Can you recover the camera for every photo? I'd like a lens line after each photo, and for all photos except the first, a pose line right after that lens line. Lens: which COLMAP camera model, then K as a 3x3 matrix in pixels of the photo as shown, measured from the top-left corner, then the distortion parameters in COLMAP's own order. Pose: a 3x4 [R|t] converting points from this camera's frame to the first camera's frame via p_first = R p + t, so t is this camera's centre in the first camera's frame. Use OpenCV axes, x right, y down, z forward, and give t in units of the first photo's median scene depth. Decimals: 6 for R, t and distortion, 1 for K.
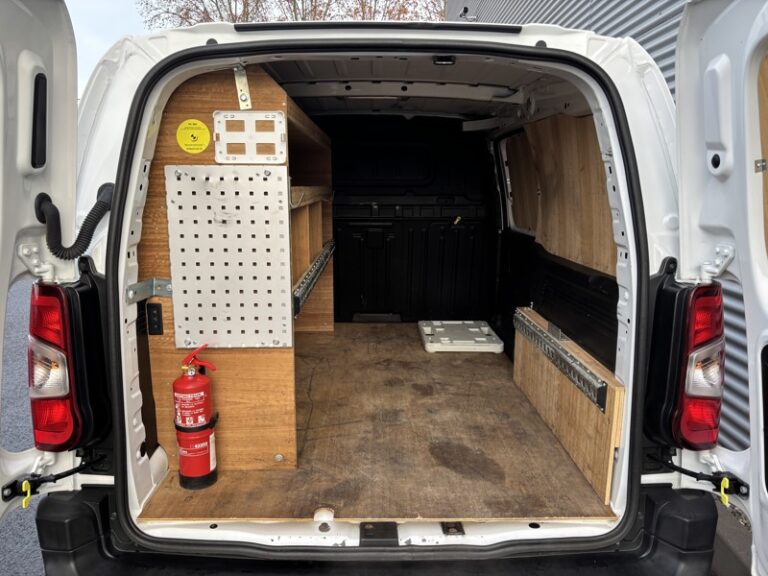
lens RADIAL K [[564.8, 0, 384.0], [0, 564.8, 288.0], [0, 0, 1]] dist [-0.004514, -0.003436]
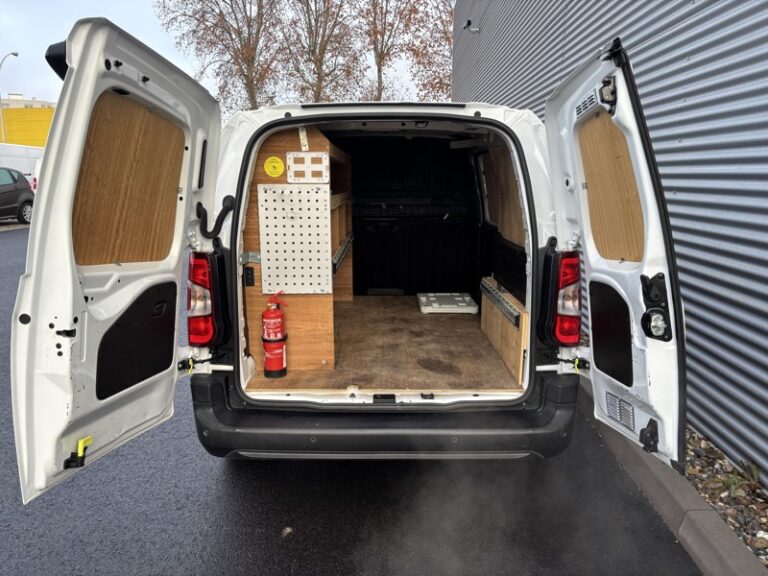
lens RADIAL K [[571.1, 0, 384.0], [0, 571.1, 288.0], [0, 0, 1]] dist [0.000149, -0.008837]
pose [[0.999762, -0.001958, -0.021743, 0.026209], [0.002055, 0.999988, 0.004445, 0.084267], [0.021734, -0.004489, 0.999754, -0.685849]]
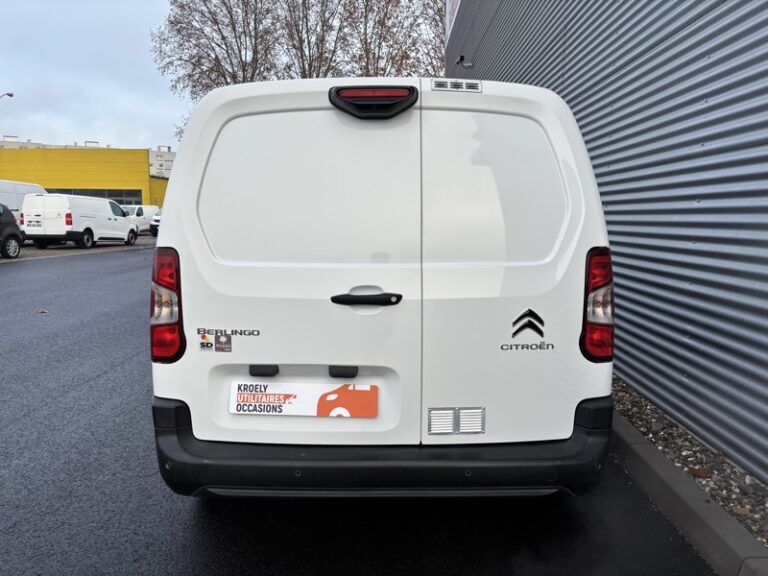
lens RADIAL K [[570.2, 0, 384.0], [0, 570.2, 288.0], [0, 0, 1]] dist [-0.006228, -0.003431]
pose [[0.999971, -0.002975, -0.007045, 0.003228], [0.002475, 0.997554, -0.069857, 0.177485], [0.007236, 0.069837, 0.997532, -0.442972]]
